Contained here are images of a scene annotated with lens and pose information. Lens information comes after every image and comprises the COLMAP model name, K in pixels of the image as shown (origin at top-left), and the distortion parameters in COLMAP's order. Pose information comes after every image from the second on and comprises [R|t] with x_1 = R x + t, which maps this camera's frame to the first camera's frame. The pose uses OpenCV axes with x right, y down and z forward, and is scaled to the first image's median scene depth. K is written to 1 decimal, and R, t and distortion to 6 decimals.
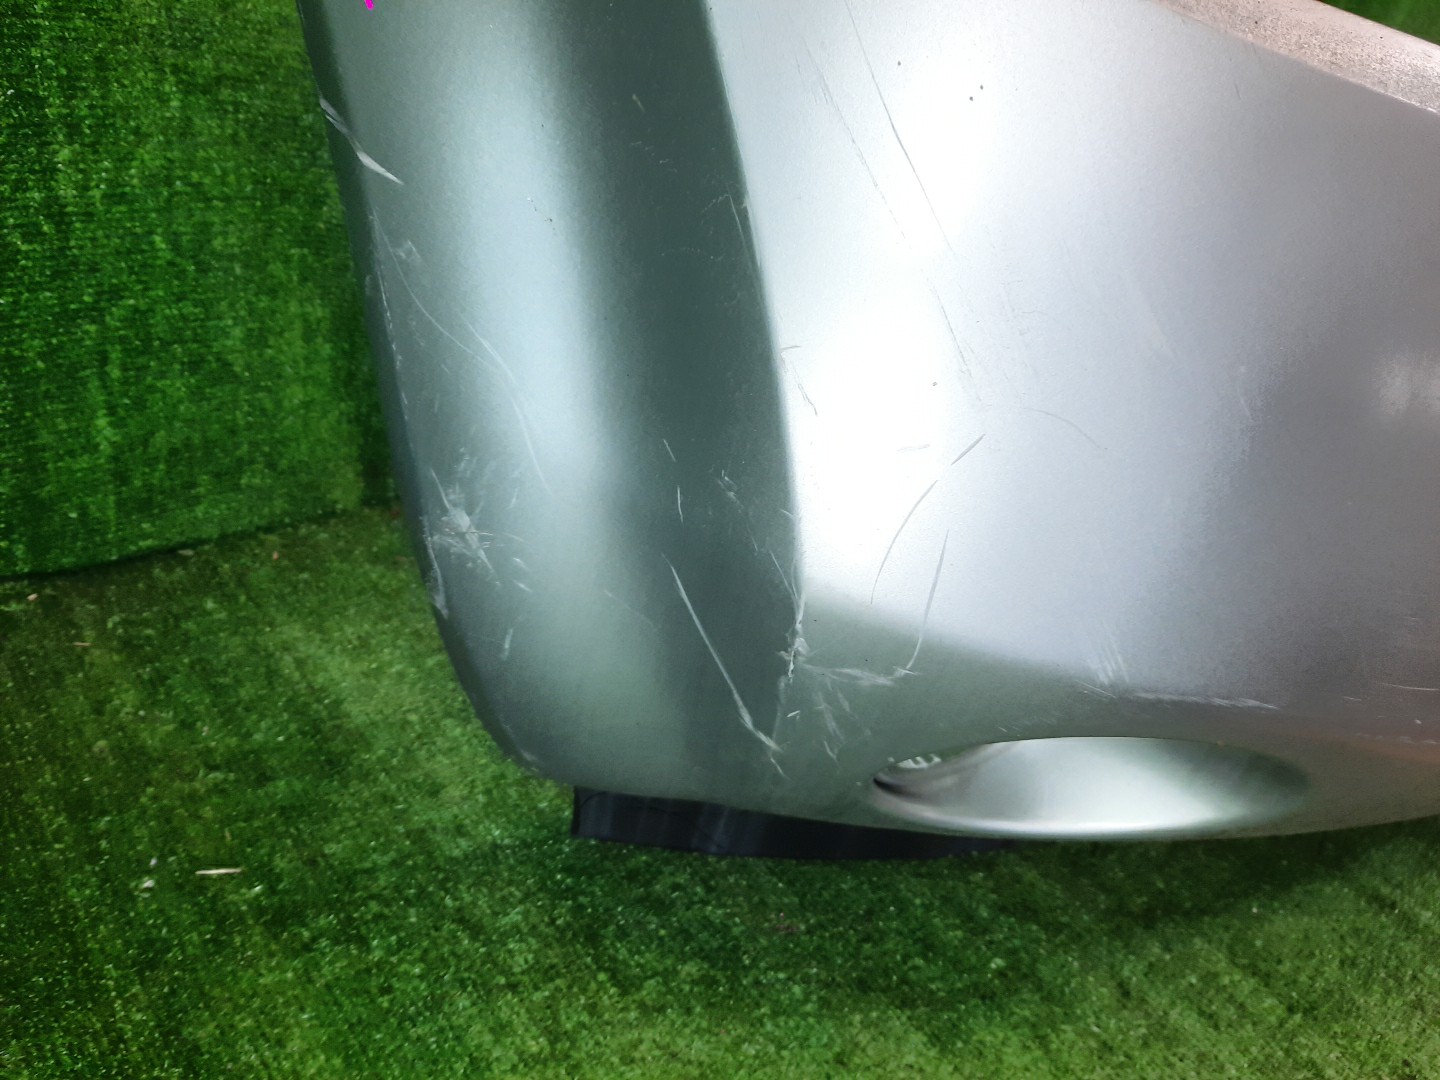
lens RADIAL K [[1058.8, 0, 719.8], [0, 1058.8, 535.0], [0, 0, 1]] dist [-0.006456, 0.025814]
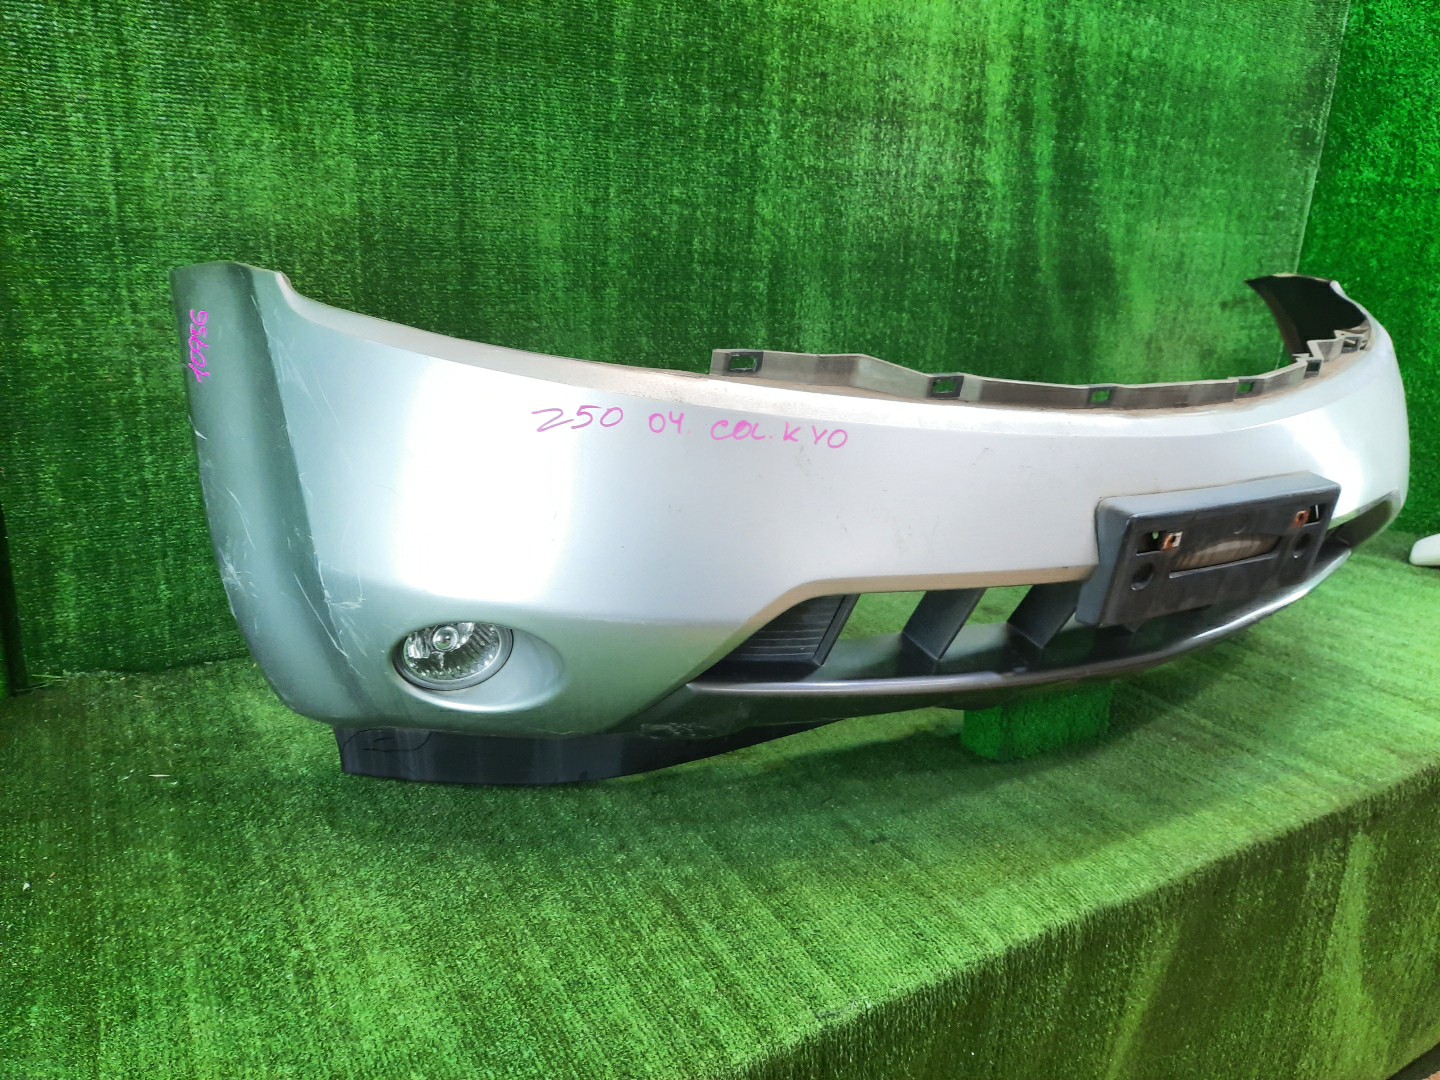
lens RADIAL K [[1042.0, 0, 720.0], [0, 1042.0, 540.0], [0, 0, 1]] dist [0.034523, -0.003760]
pose [[0.974502, -0.090044, -0.205517, 0.918923], [0.025484, 0.954434, -0.297334, 0.454416], [0.222925, 0.284515, 0.932392, -0.694485]]
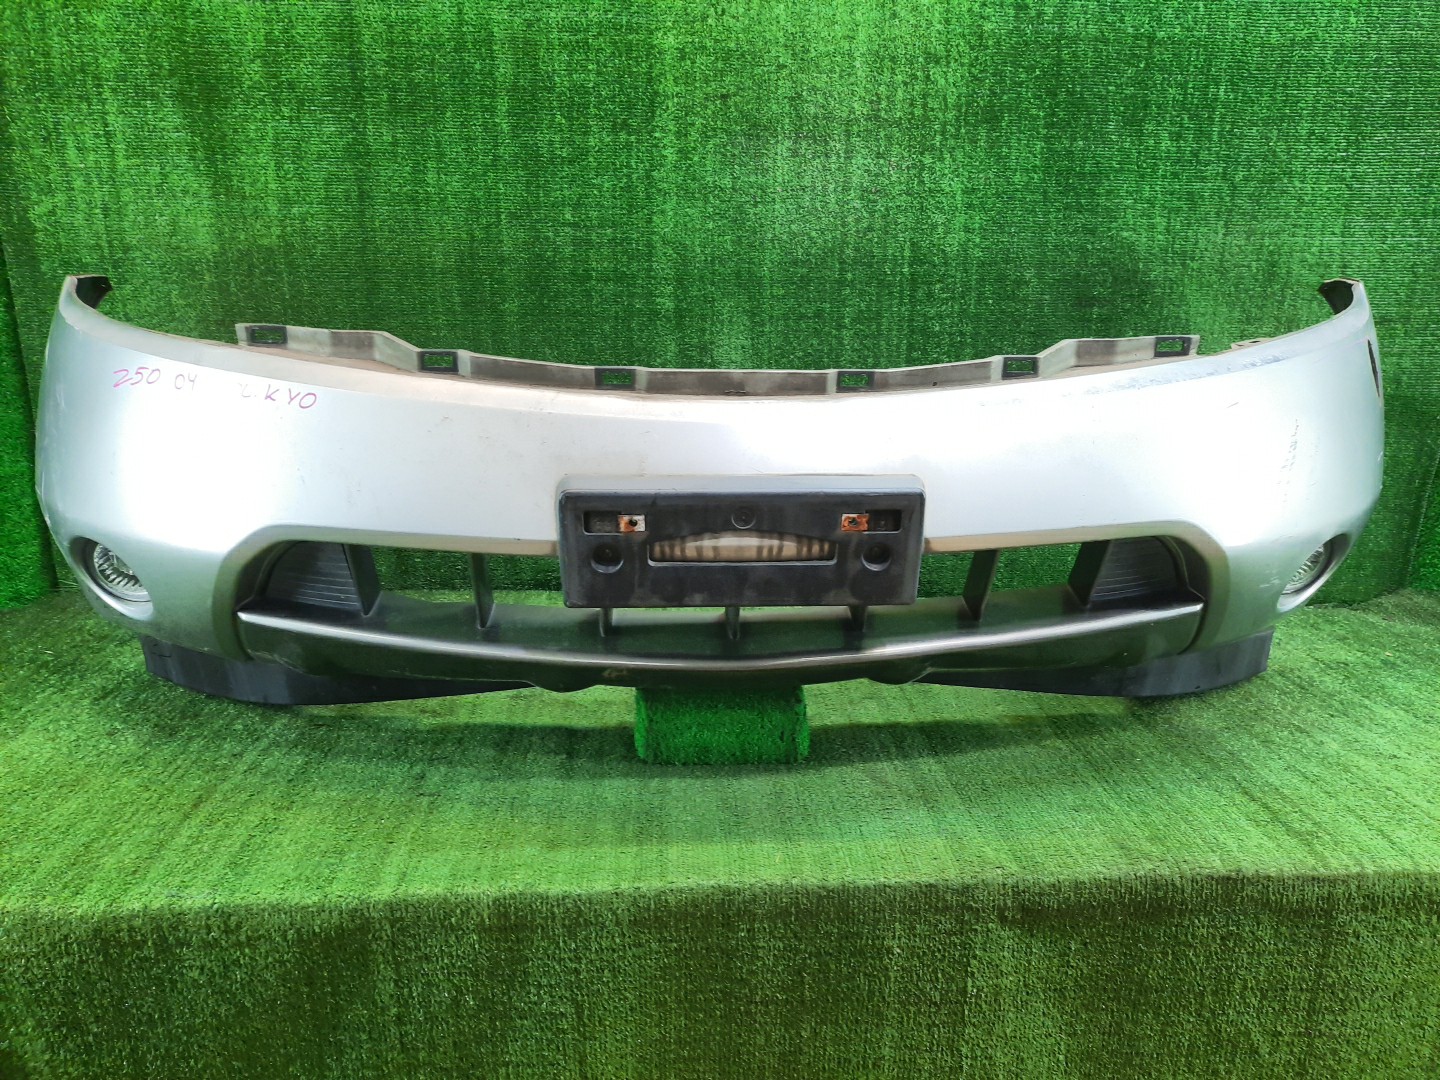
lens RADIAL K [[1034.1, 0, 722.4], [0, 1034.1, 545.6], [0, 0, 1]] dist [0.039674, -0.006144]
pose [[0.782514, -0.025312, -0.622119, 2.094233], [-0.213242, 0.927852, -0.305971, 0.461732], [0.584979, 0.372088, 0.720660, -0.153823]]
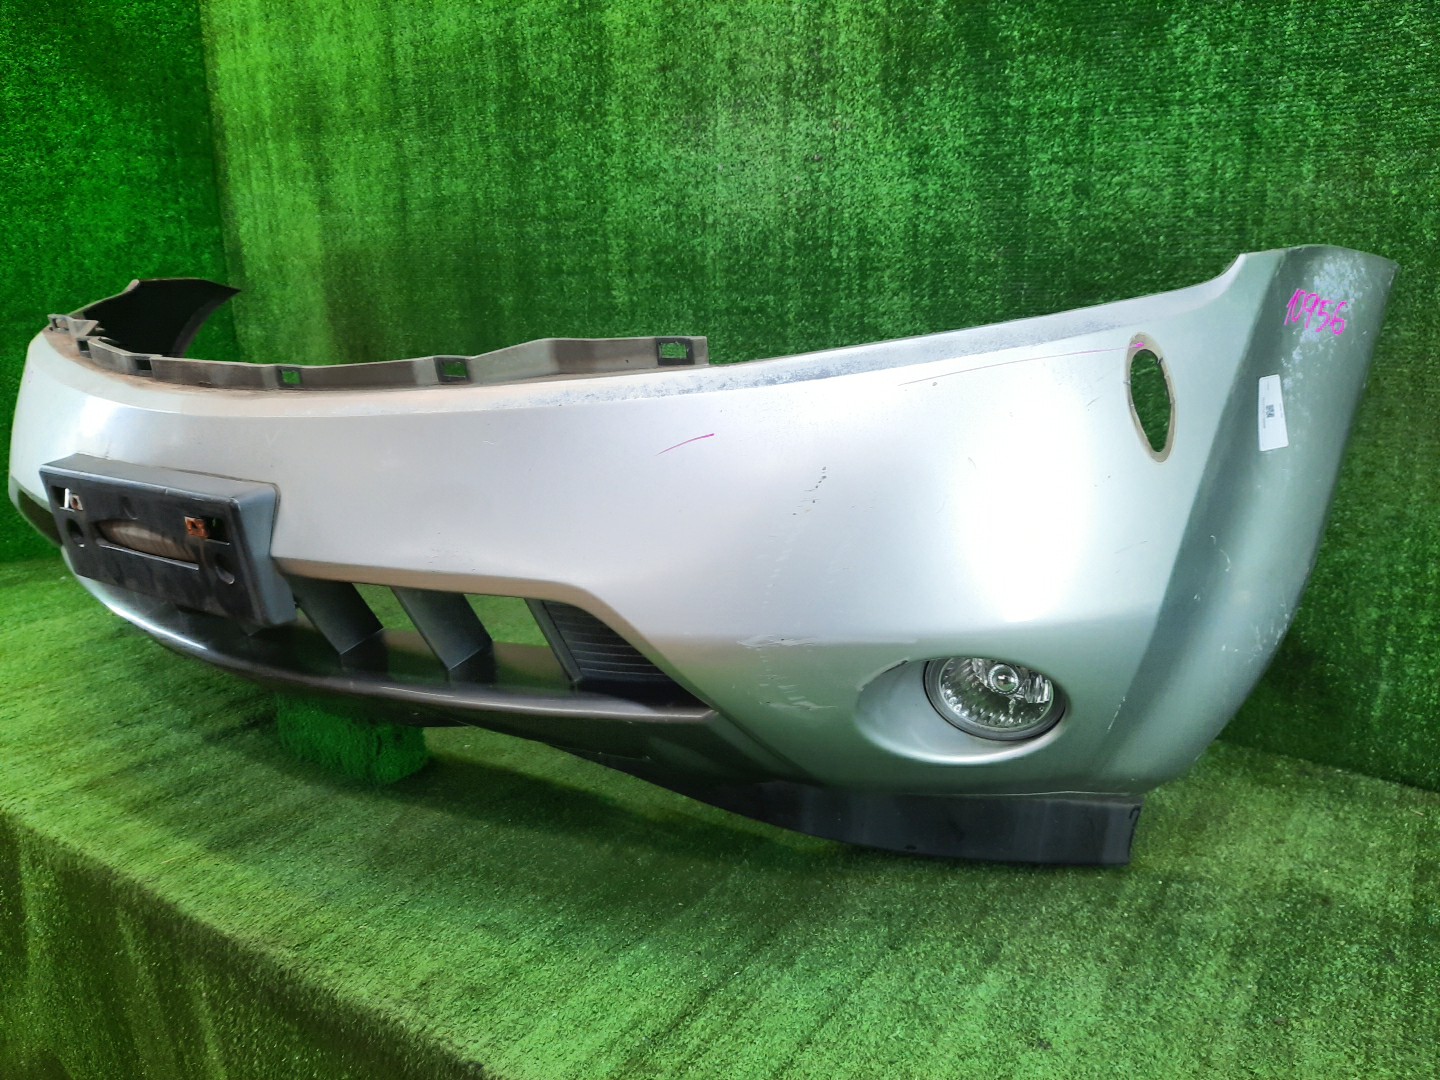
lens RADIAL K [[1042.0, 0, 720.0], [0, 1042.0, 540.0], [0, 0, 1]] dist [0.034523, -0.003760]
pose [[0.267017, 0.046564, -0.962566, 2.752125], [-0.471640, 0.877350, -0.088392, -0.162488], [0.840392, 0.477587, 0.256228, 1.069113]]
